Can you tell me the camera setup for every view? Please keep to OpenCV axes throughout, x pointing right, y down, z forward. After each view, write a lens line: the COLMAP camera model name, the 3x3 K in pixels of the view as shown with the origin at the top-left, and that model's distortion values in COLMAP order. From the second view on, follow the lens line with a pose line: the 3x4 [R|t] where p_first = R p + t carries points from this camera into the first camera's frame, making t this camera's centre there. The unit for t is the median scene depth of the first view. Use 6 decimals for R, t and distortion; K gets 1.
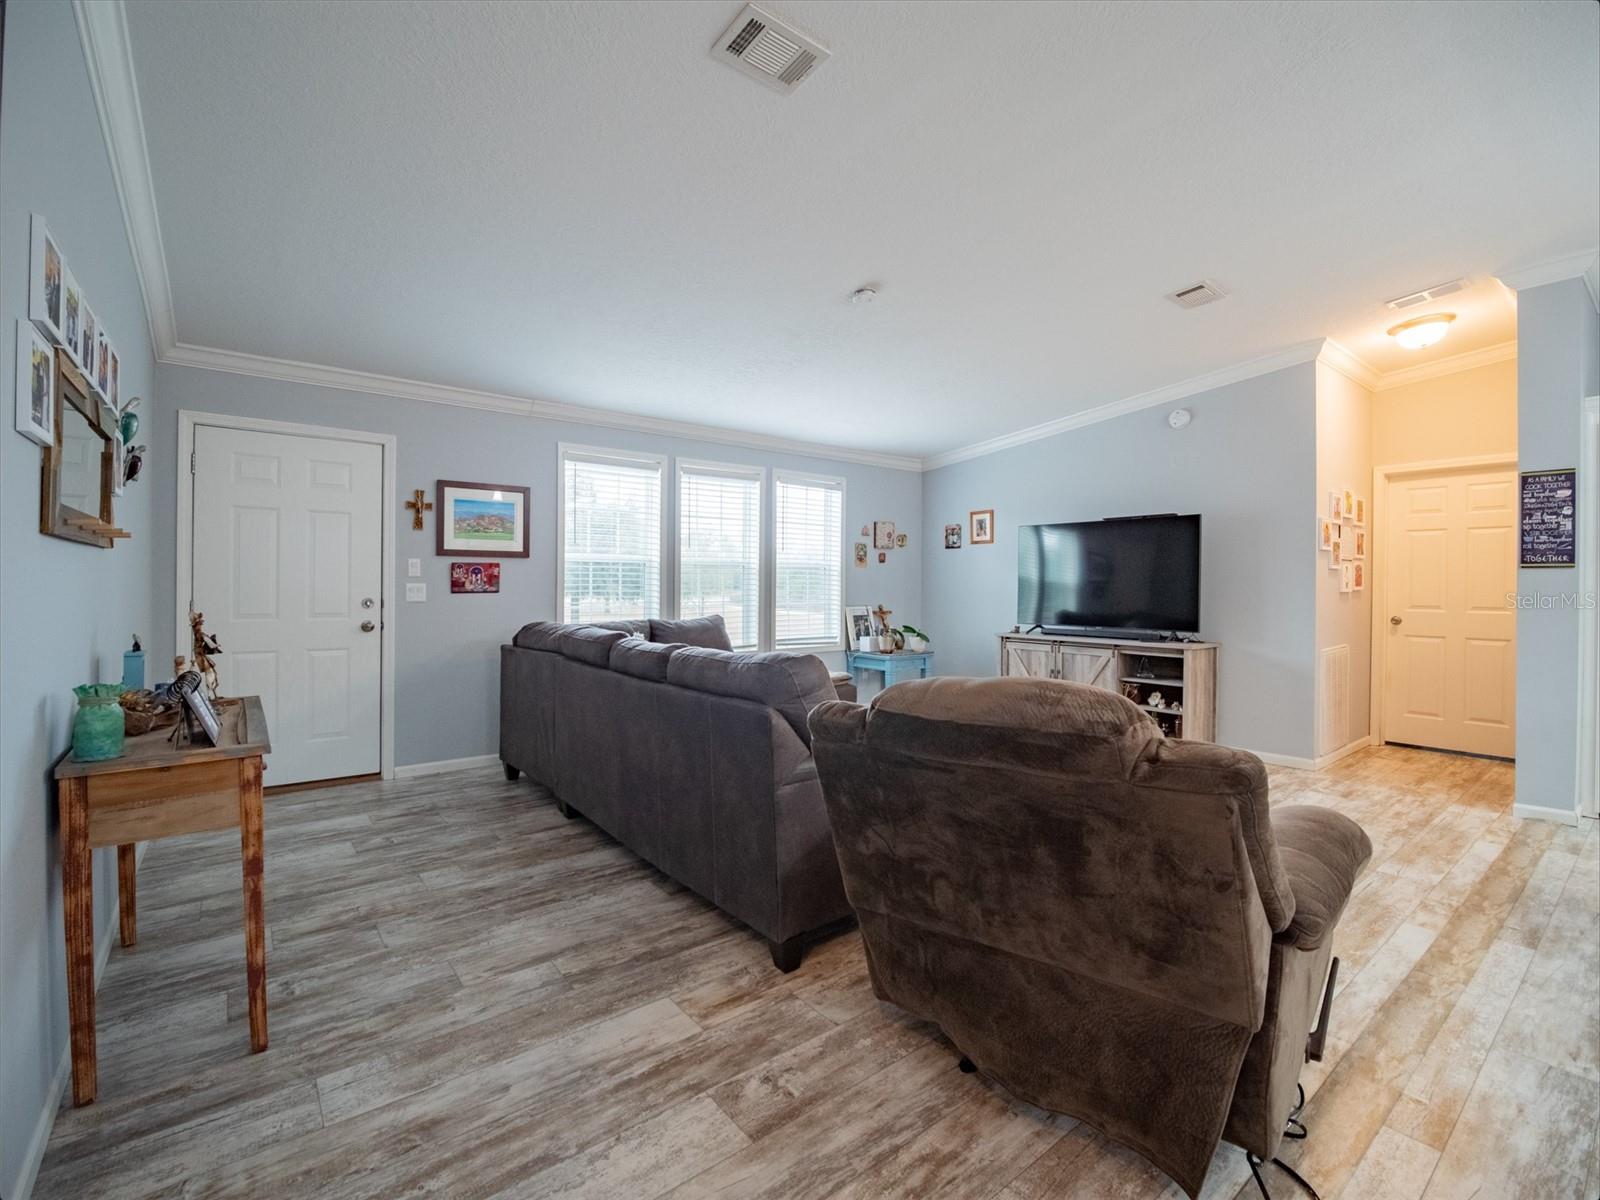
lens RADIAL K [[725.5, 0, 798.1], [0, 725.5, 608.4], [0, 0, 1]] dist [-0.021099, 0.000961]
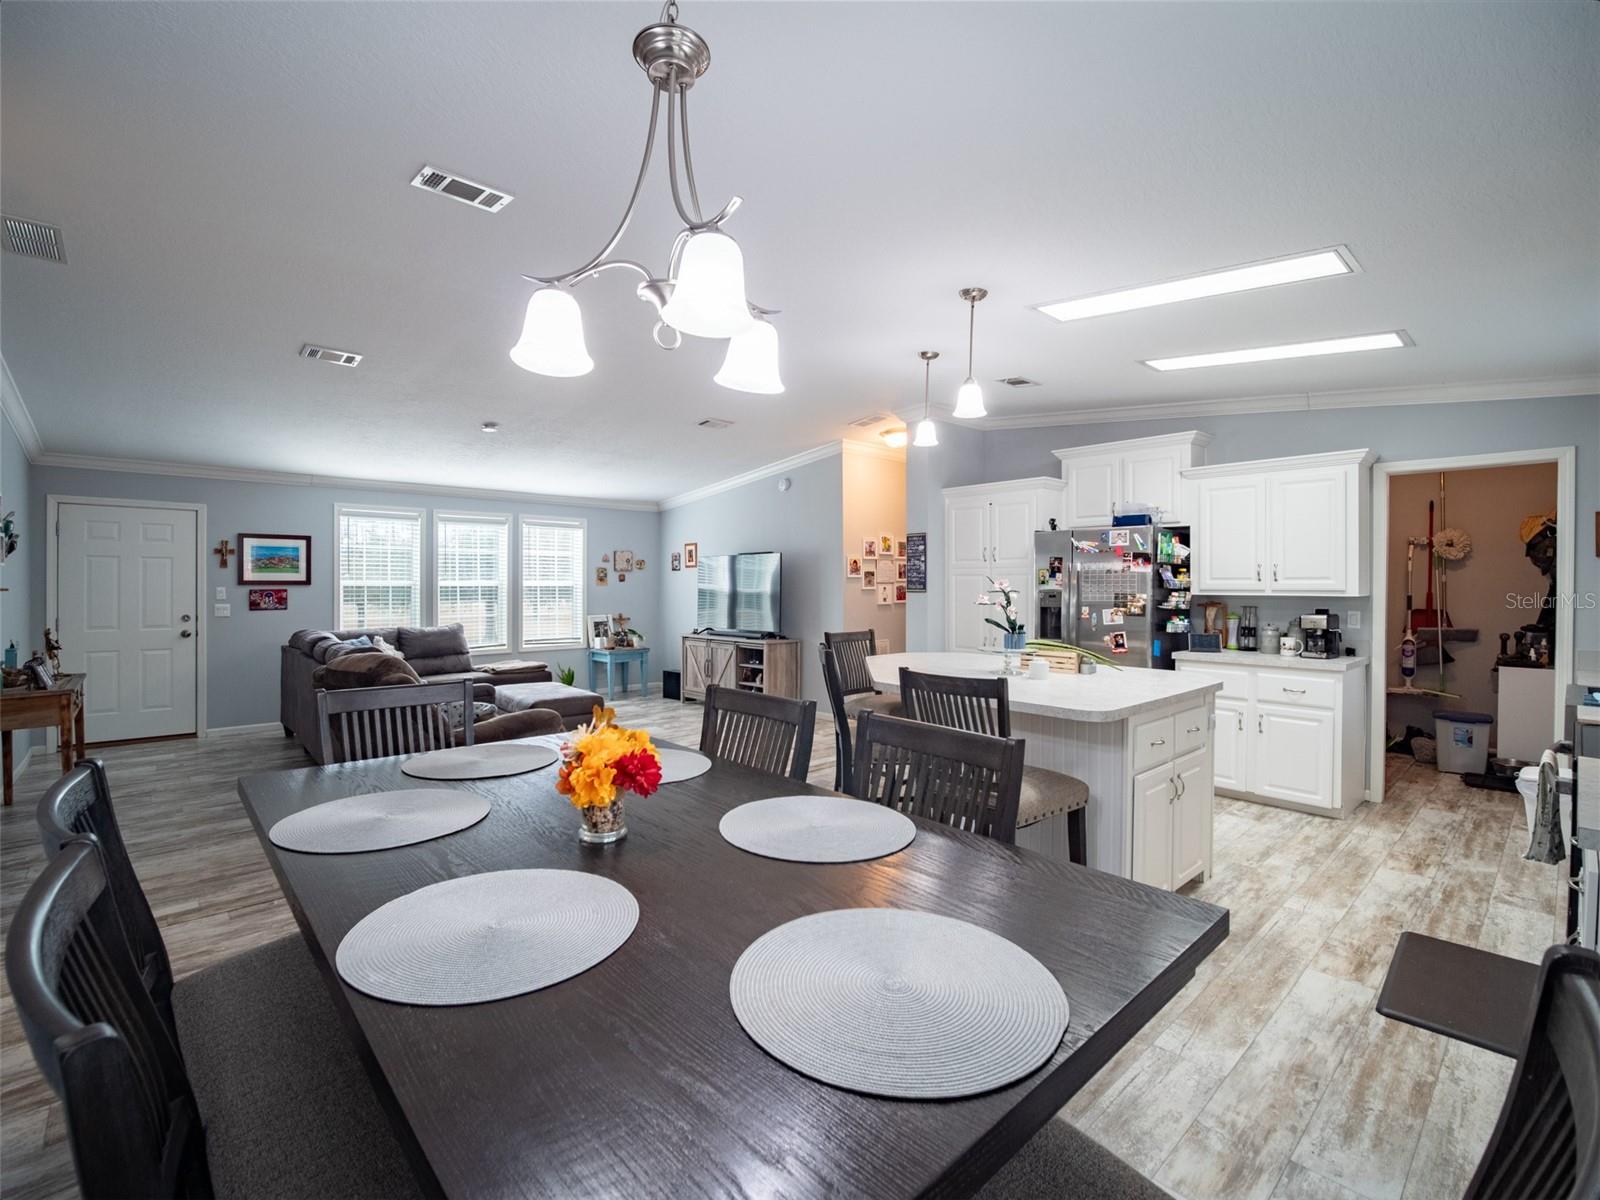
lens RADIAL K [[725.5, 0, 785.0], [0, 725.5, 603.7], [0, 0, 1]] dist [-0.021099, 0.000961]
pose [[0.997772, -0.006881, 0.066357, 0.438461], [0.007490, 0.999932, -0.008940, -0.012513], [-0.066291, 0.009417, 0.997756, -0.447376]]
